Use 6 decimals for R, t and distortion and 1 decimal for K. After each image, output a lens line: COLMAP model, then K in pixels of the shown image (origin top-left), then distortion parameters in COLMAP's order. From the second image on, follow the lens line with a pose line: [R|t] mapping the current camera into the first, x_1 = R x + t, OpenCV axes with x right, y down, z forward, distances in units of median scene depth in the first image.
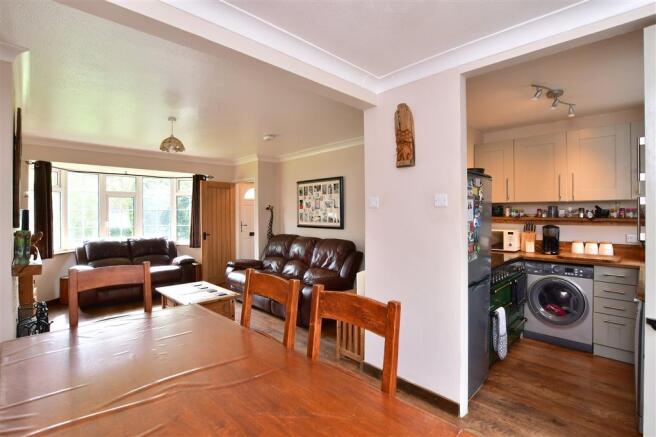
lens RADIAL K [[316.9, 0, 329.9], [0, 316.9, 215.3], [0, 0, 1]] dist [-0.003945, -0.000382]
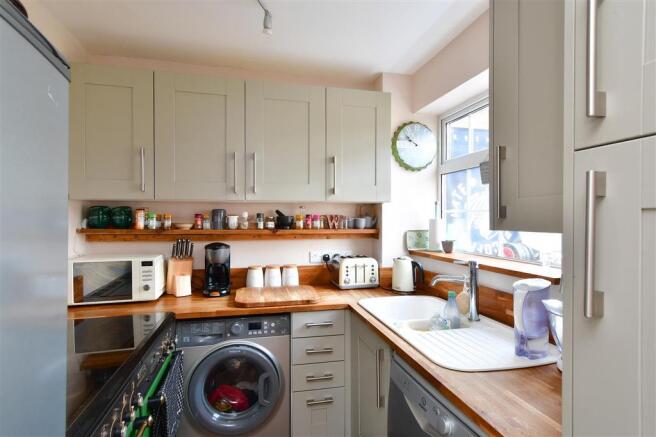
lens RADIAL K [[332.8, 0, 328.9], [0, 332.8, 219.9], [0, 0, 1]] dist [0.001538, 0.000172]
pose [[0.509431, -0.001377, 0.860511, 0.297418], [0.003630, 0.999993, -0.000548, -0.009107], [-0.860504, 0.003403, 0.509432, 0.543411]]
